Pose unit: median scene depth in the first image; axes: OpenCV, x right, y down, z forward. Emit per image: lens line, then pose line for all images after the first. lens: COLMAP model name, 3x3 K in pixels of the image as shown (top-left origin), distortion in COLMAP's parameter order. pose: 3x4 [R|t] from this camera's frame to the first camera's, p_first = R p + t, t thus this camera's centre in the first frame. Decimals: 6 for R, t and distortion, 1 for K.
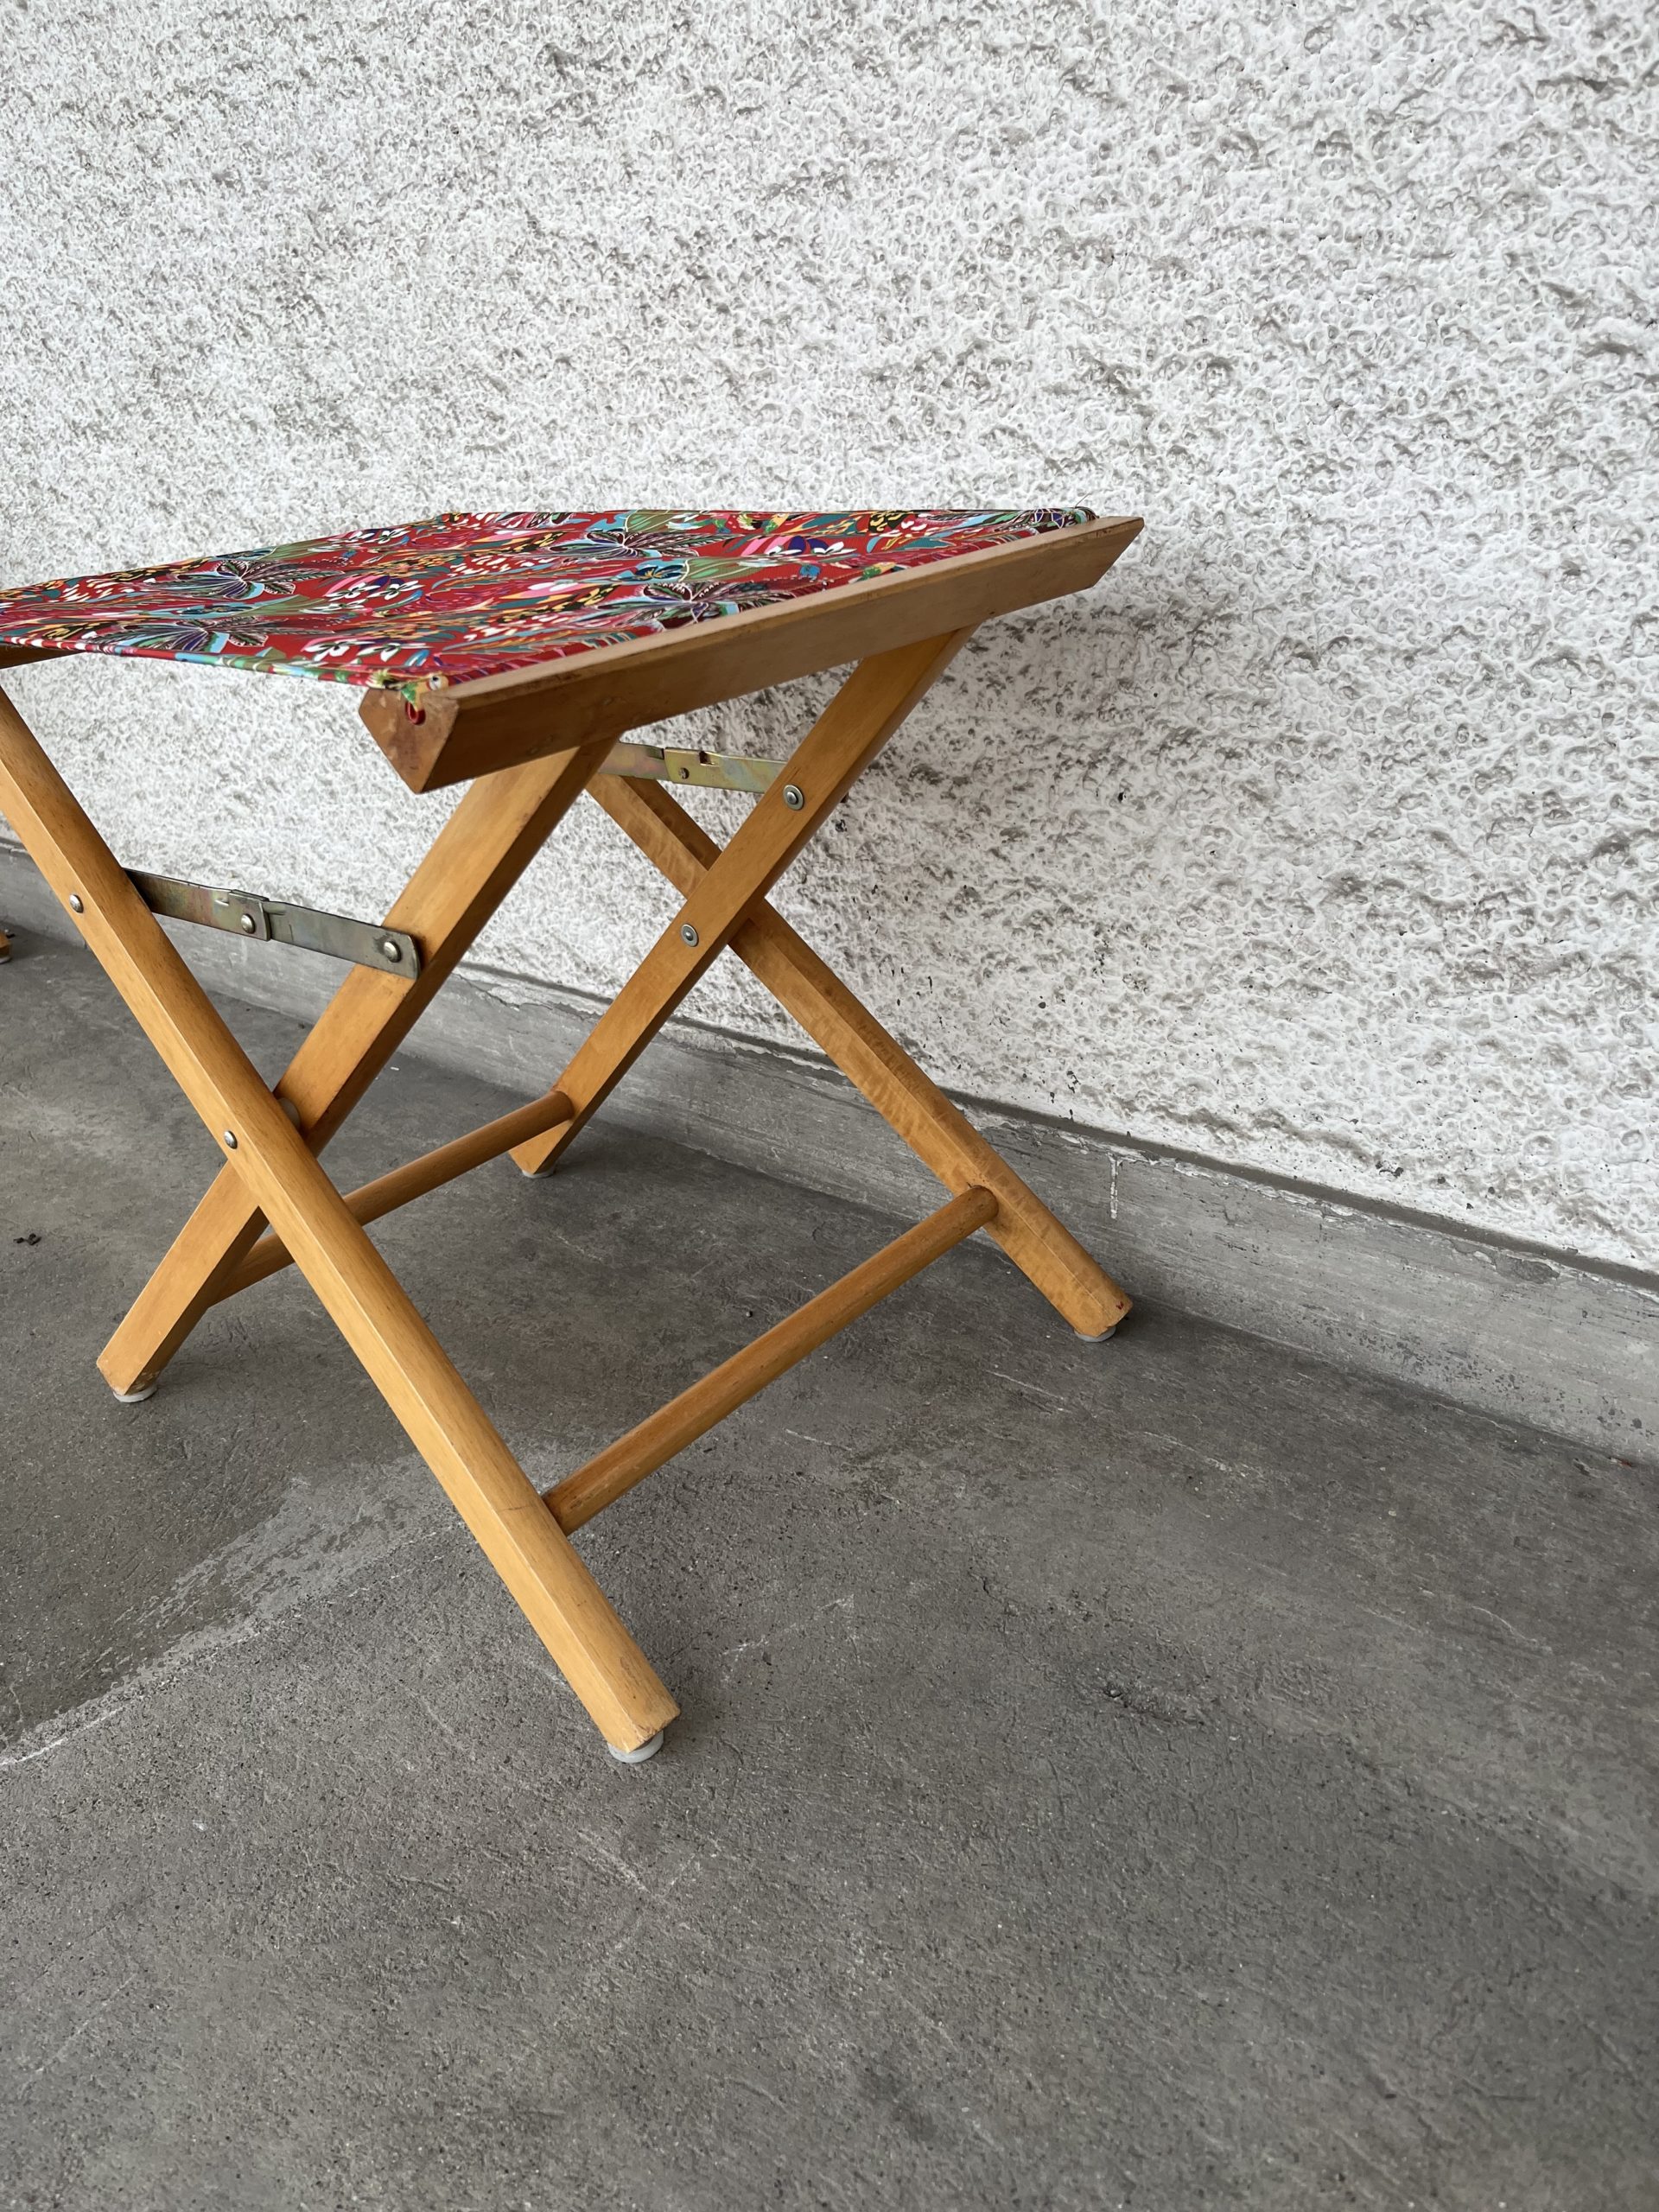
lens RADIAL K [[1689.2, 0, 826.0], [0, 1689.2, 1102.7], [0, 0, 1]] dist [0.045031, -0.064737]
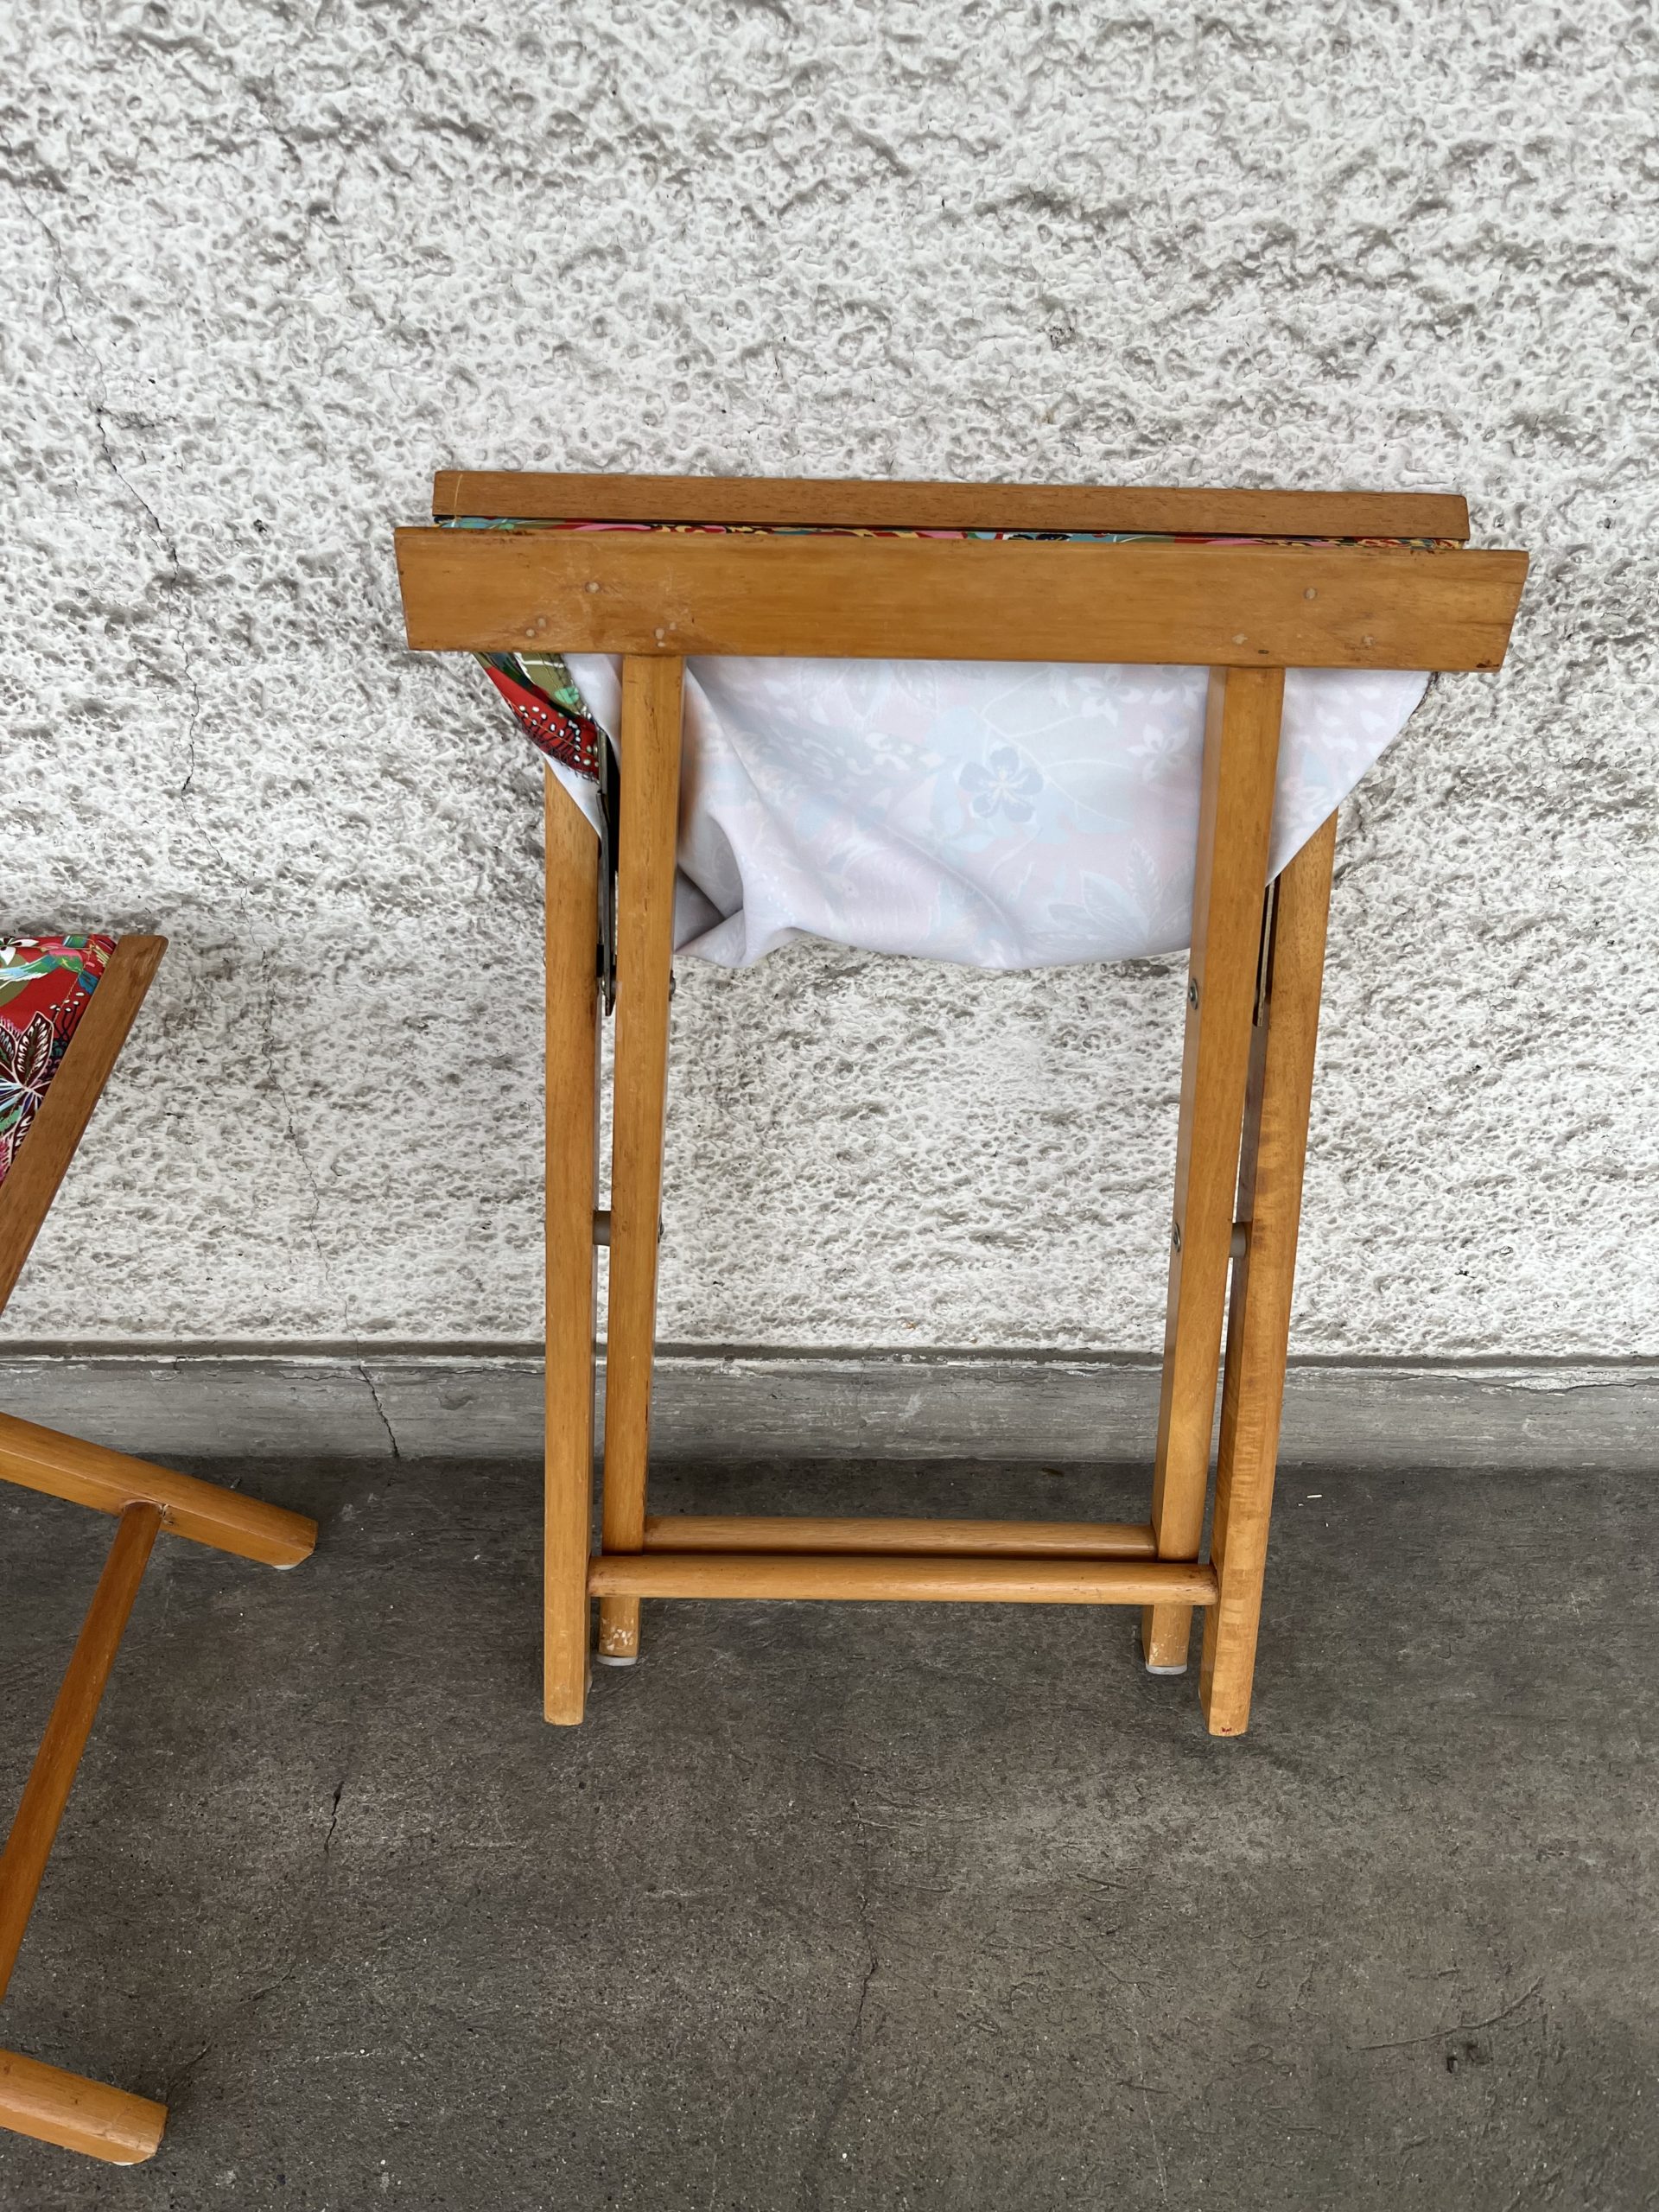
lens RADIAL K [[1689.2, 0, 847.8], [0, 1689.2, 1112.3], [0, 0, 1]] dist [0.045031, -0.064737]
pose [[0.742194, -0.389026, 0.545717, -1.222507], [0.194633, 0.904302, 0.379943, -0.814497], [-0.641300, -0.175777, 0.746885, 0.964549]]
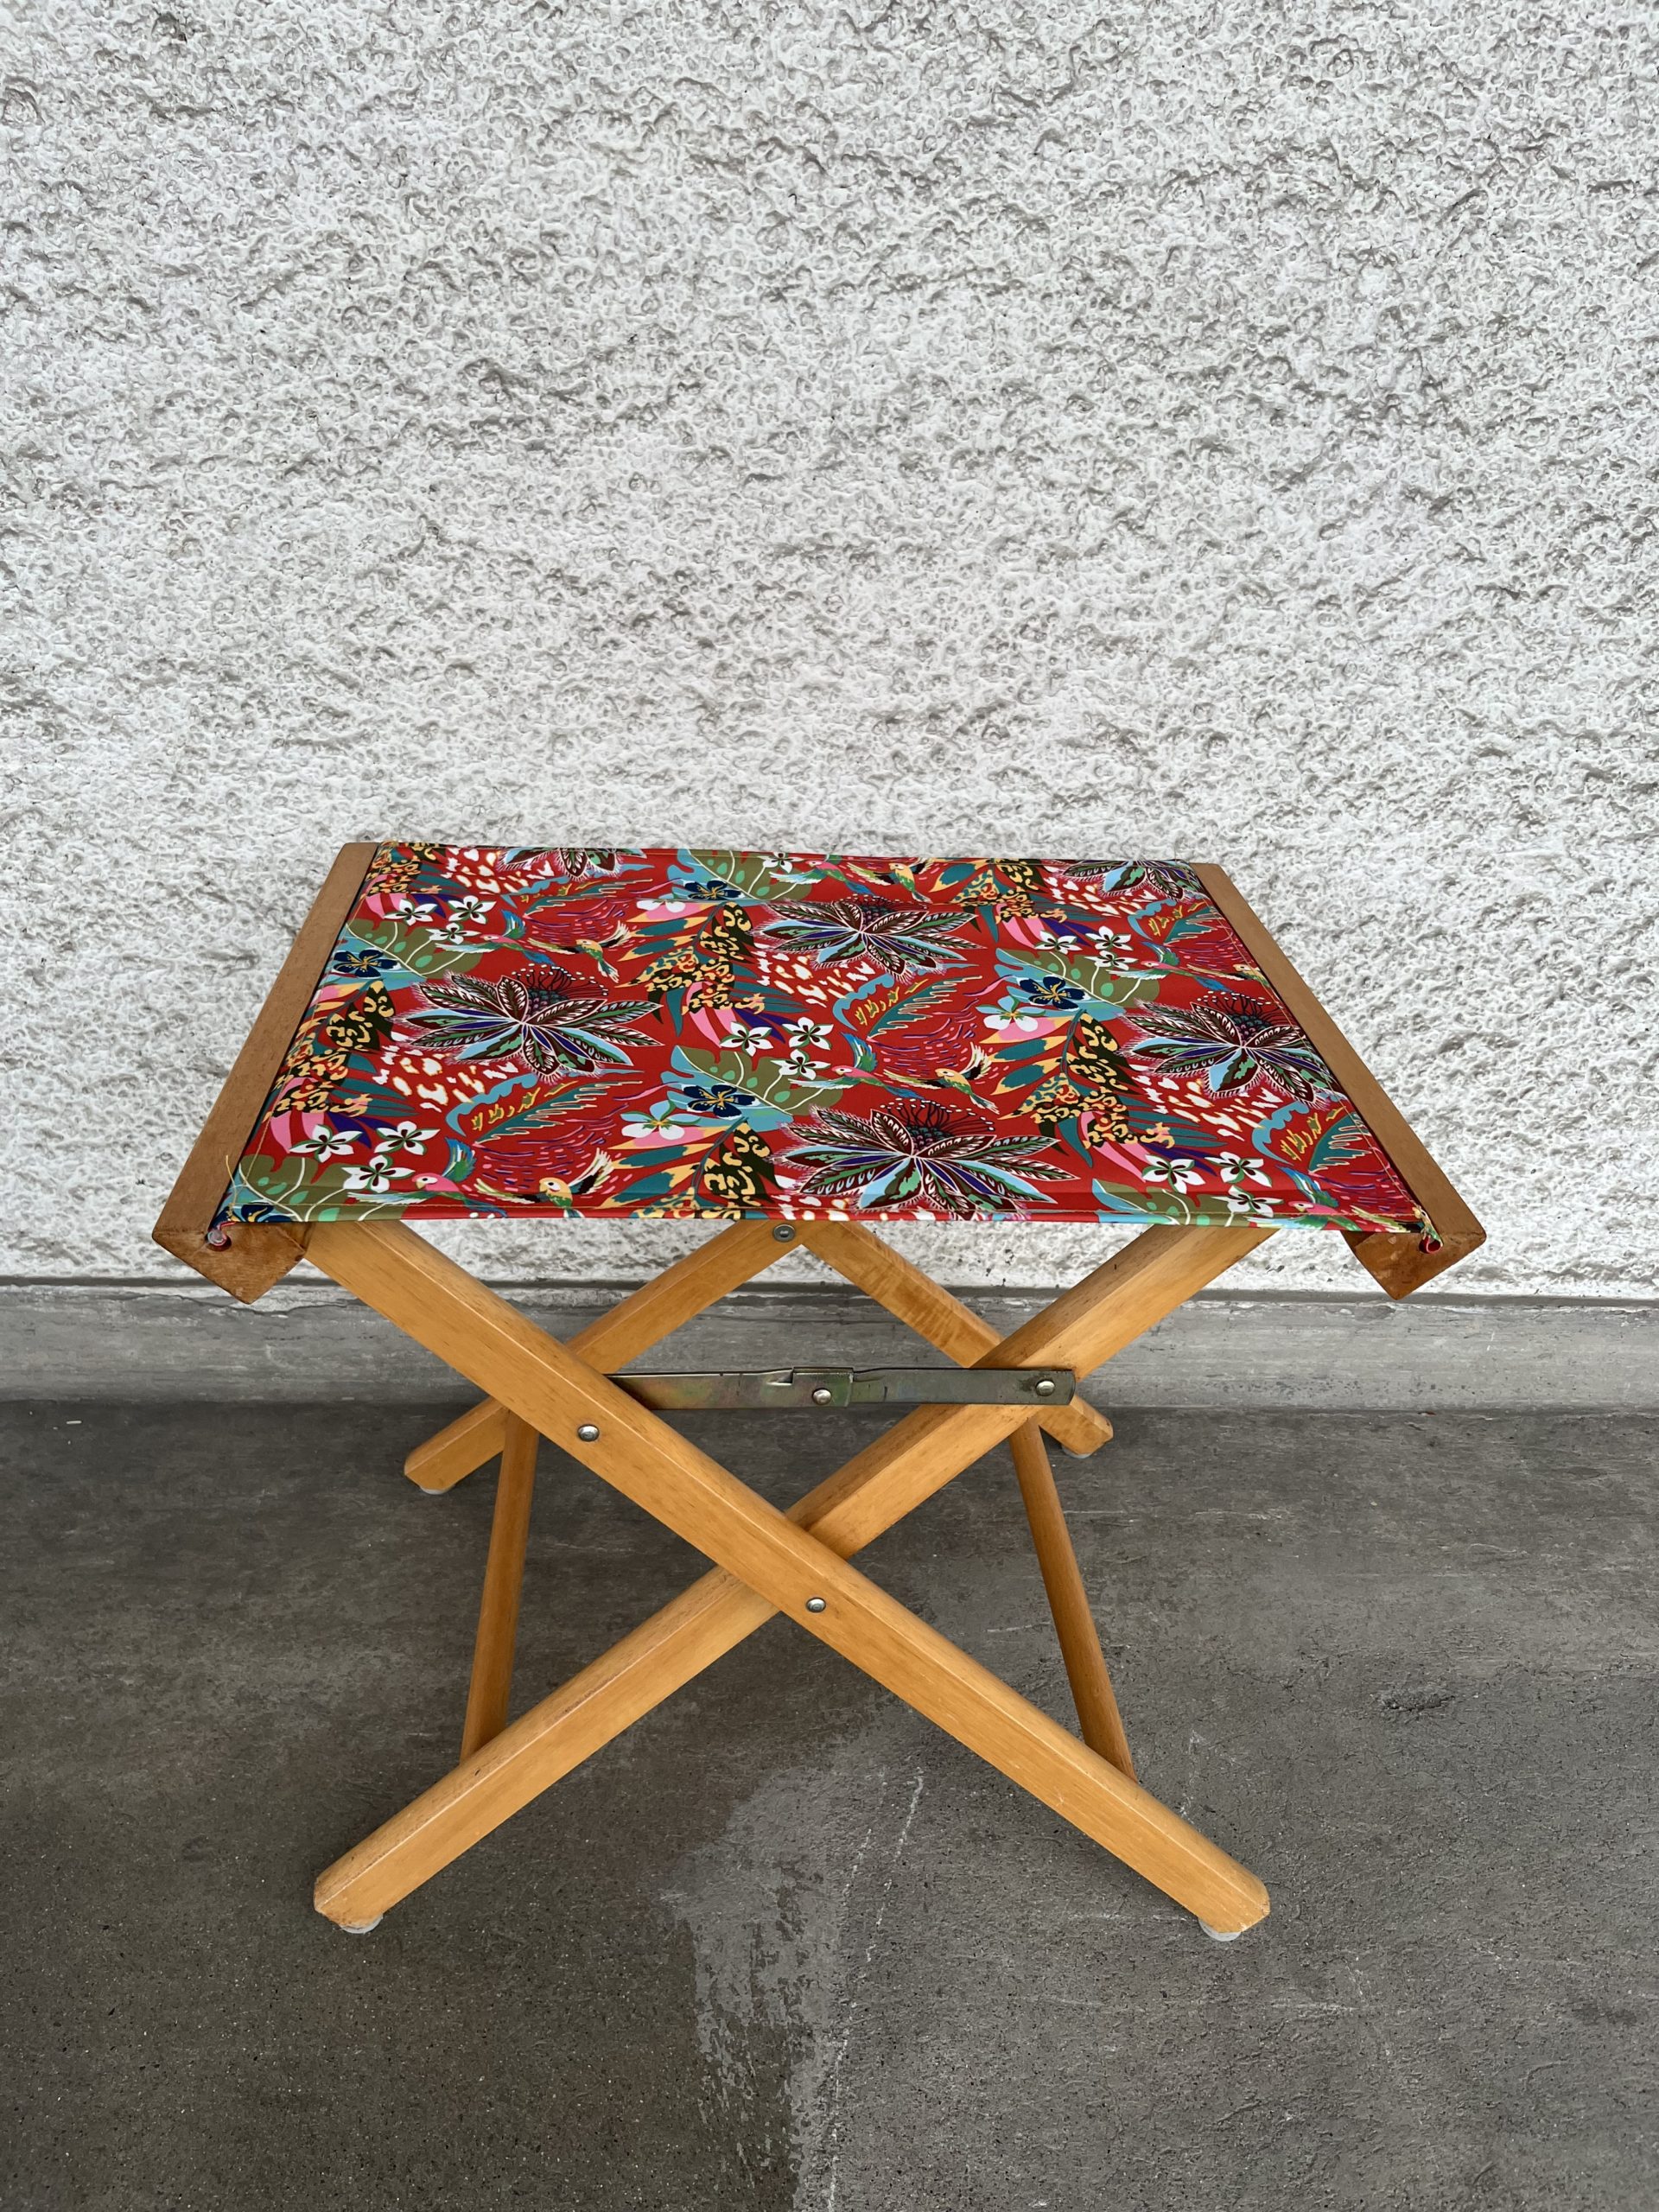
lens RADIAL K [[1689.2, 0, 832.6], [0, 1689.2, 1103.8], [0, 0, 1]] dist [0.045031, -0.064737]
pose [[0.710161, -0.230094, 0.665378, -0.821533], [0.185416, 0.972847, 0.138524, -0.351882], [-0.679185, 0.024997, 0.733542, 0.217359]]
